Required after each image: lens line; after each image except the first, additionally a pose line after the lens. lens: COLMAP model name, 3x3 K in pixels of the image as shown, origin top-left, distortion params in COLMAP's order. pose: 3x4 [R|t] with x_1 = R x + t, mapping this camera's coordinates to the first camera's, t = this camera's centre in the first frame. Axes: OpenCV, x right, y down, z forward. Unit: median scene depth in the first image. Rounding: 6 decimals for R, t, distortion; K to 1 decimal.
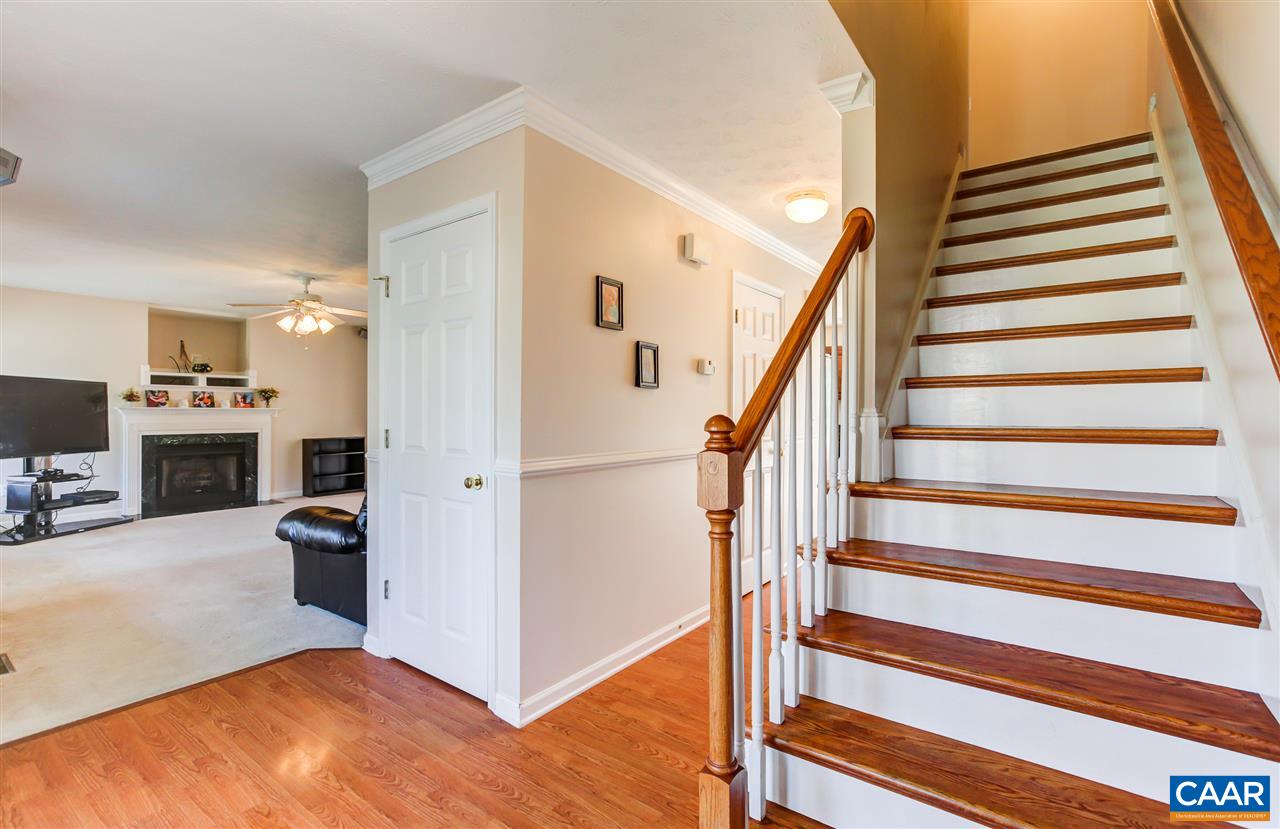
lens RADIAL K [[583.8, 0, 642.3], [0, 583.8, 413.4], [0, 0, 1]] dist [0.003431, 0.001531]
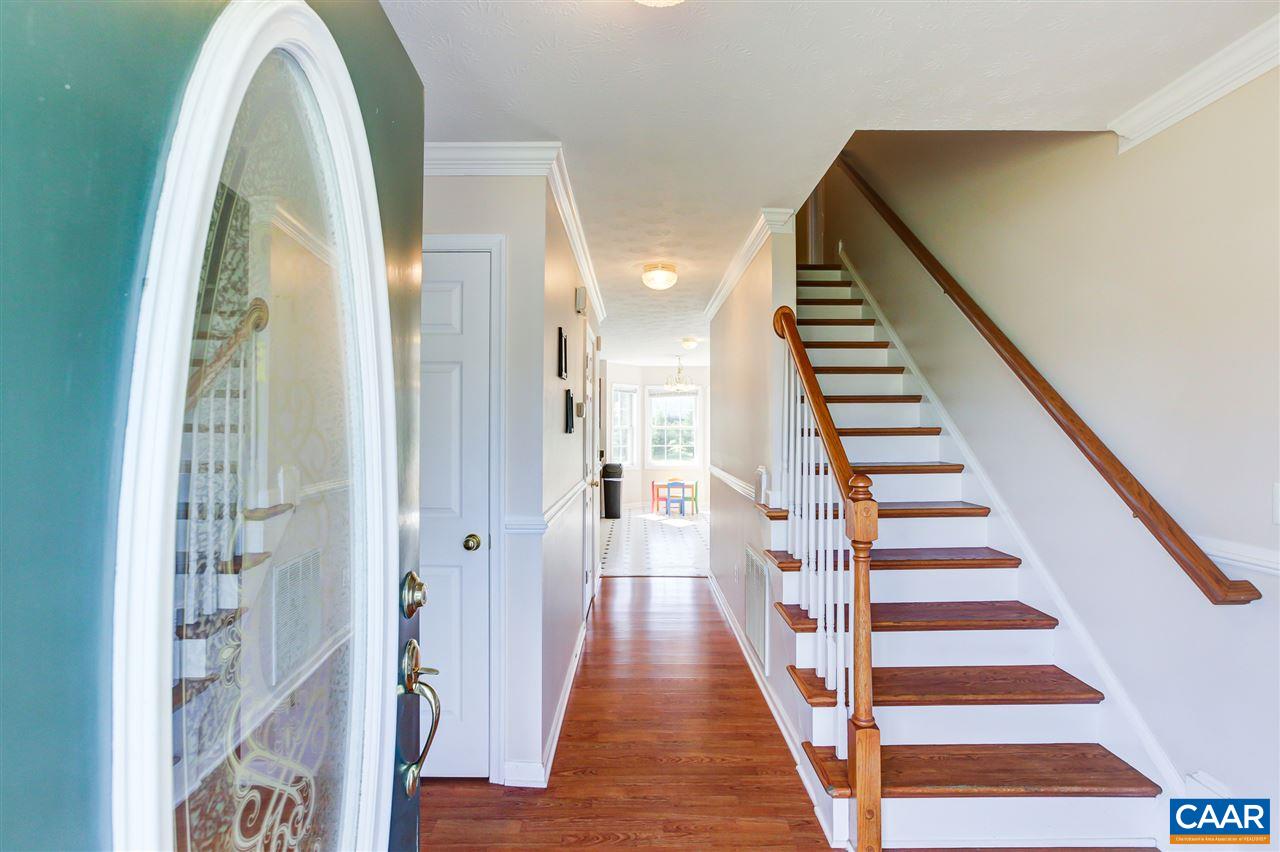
lens RADIAL K [[583.6, 0, 639.4], [0, 583.6, 425.3], [0, 0, 1]] dist [-0.004569, -0.000465]
pose [[0.797448, 0.001060, 0.603387, -0.981815], [0.005602, 0.999942, -0.009160, -0.086785], [-0.603362, 0.010685, 0.797396, 0.171780]]
